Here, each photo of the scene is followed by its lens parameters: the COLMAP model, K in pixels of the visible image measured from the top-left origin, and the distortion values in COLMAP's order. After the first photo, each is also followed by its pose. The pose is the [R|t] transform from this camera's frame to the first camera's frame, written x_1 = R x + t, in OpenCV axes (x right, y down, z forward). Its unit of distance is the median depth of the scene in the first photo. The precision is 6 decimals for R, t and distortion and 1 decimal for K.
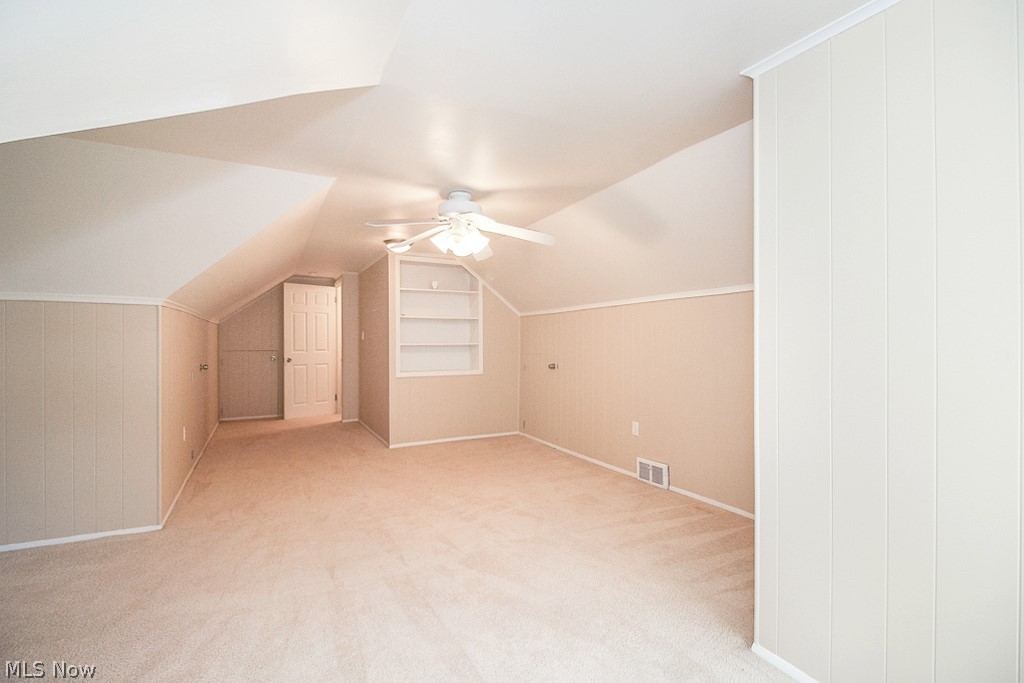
lens RADIAL K [[473.4, 0, 512.0], [0, 473.4, 341.5], [0, 0, 1]] dist [-0.000565, -0.000218]
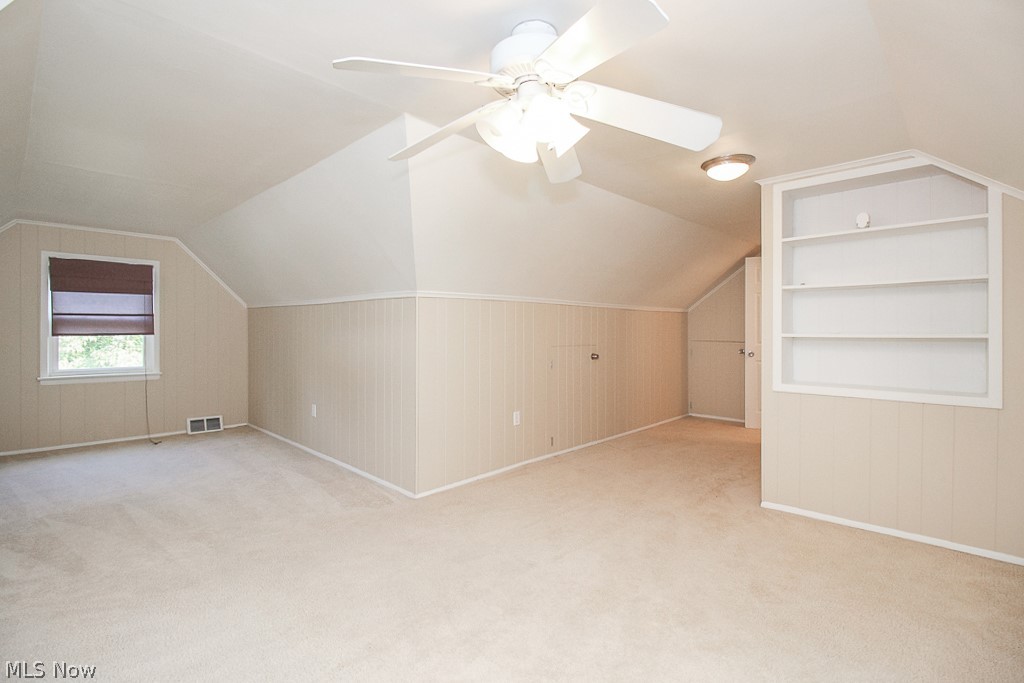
lens RADIAL K [[475.5, 0, 511.8], [0, 475.5, 327.0], [0, 0, 1]] dist [-0.001516, -0.000276]
pose [[0.310535, -0.003477, -0.950556, 0.198723], [-0.012448, 0.999893, -0.007724, 0.005312], [0.950480, 0.014232, 0.310459, 0.466026]]
